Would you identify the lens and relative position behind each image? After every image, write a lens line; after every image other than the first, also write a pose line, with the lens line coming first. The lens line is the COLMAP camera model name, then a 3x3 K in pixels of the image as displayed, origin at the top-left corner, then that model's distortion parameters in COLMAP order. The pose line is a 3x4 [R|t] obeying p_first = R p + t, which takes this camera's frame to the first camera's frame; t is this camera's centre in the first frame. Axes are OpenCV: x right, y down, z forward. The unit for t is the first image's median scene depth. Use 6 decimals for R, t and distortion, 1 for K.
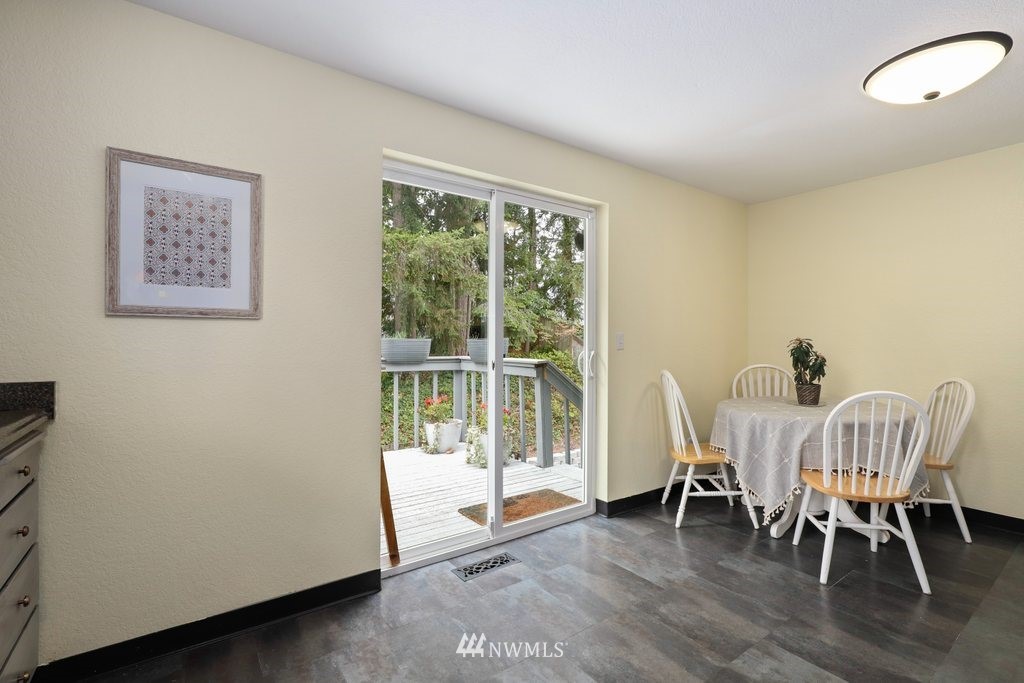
lens RADIAL K [[471.2, 0, 522.1], [0, 471.2, 343.1], [0, 0, 1]] dist [-0.015966, 0.001045]
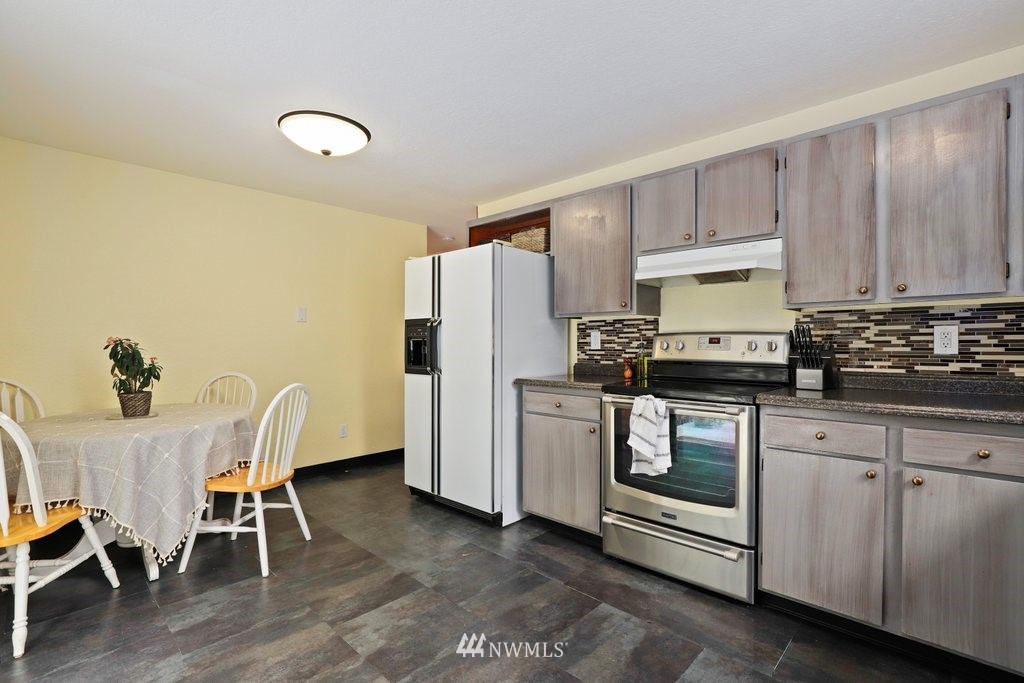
lens RADIAL K [[471.2, 0, 522.1], [0, 471.2, 343.1], [0, 0, 1]] dist [-0.015966, 0.001045]
pose [[-0.184712, -0.004313, 0.982783, -0.524074], [0.006181, 0.999965, 0.005550, -0.003774], [-0.982773, 0.007099, -0.184679, 0.695375]]
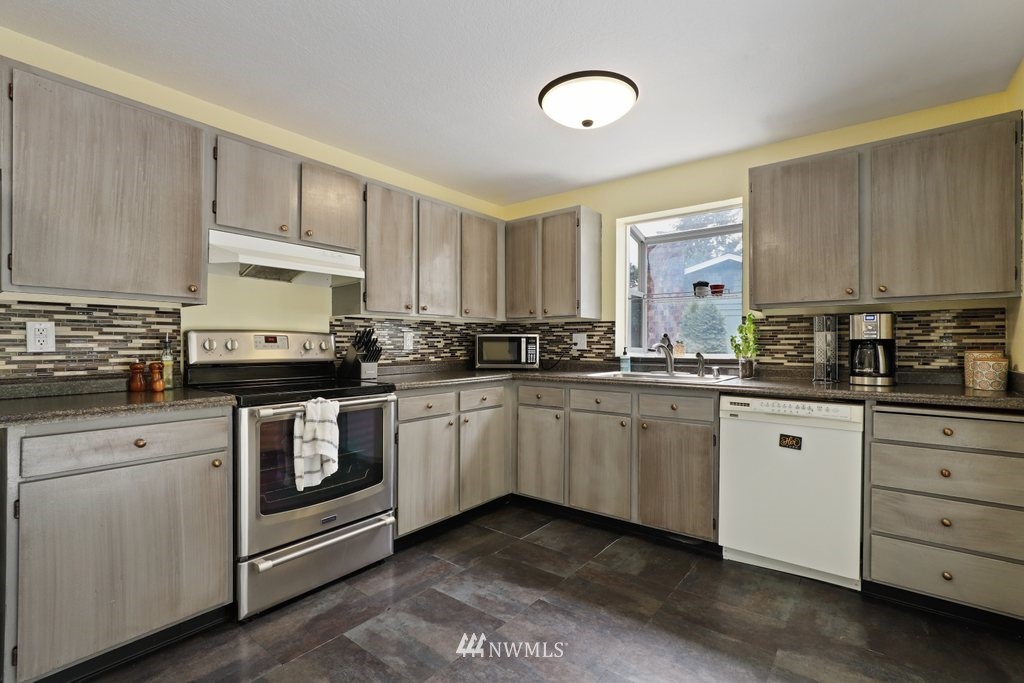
lens RADIAL K [[471.2, 0, 522.1], [0, 471.2, 343.1], [0, 0, 1]] dist [-0.015966, 0.001045]
pose [[-0.957668, -0.004811, -0.287835, 0.388846], [-0.005288, 0.999986, 0.000878, 0.004591], [0.287826, 0.002363, -0.957680, 1.307128]]
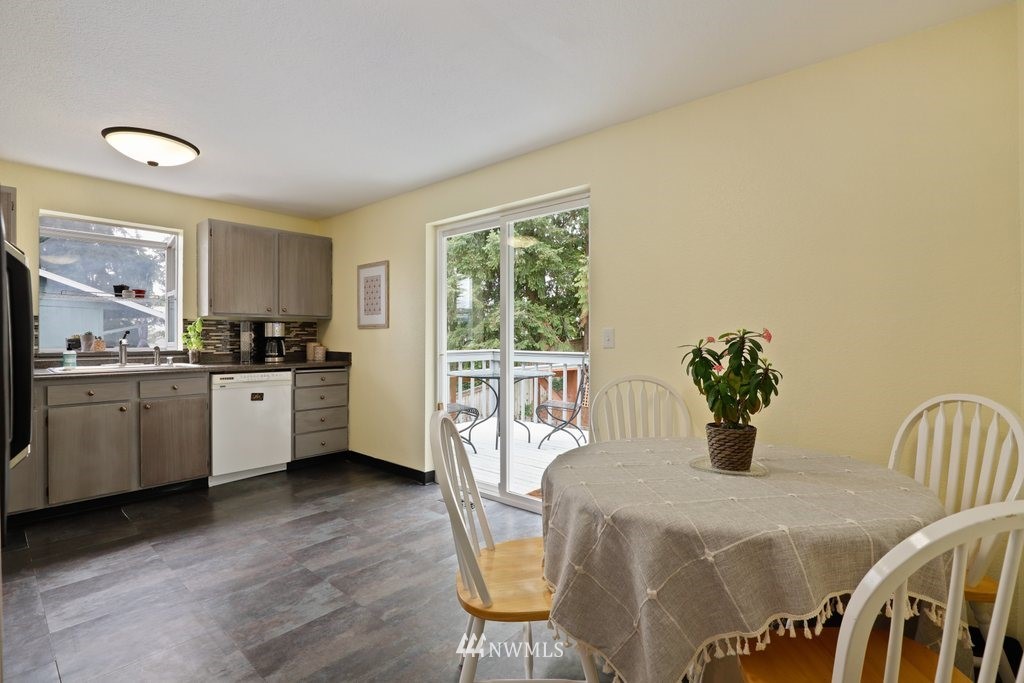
lens RADIAL K [[463.5, 0, 514.5], [0, 463.5, 336.8], [0, 0, 1]] dist [-0.020341, -0.000277]
pose [[0.234621, -0.005167, -0.972073, 1.523202], [-0.003844, 0.999973, -0.006243, 0.000075], [0.972079, 0.005201, 0.234595, 1.001995]]
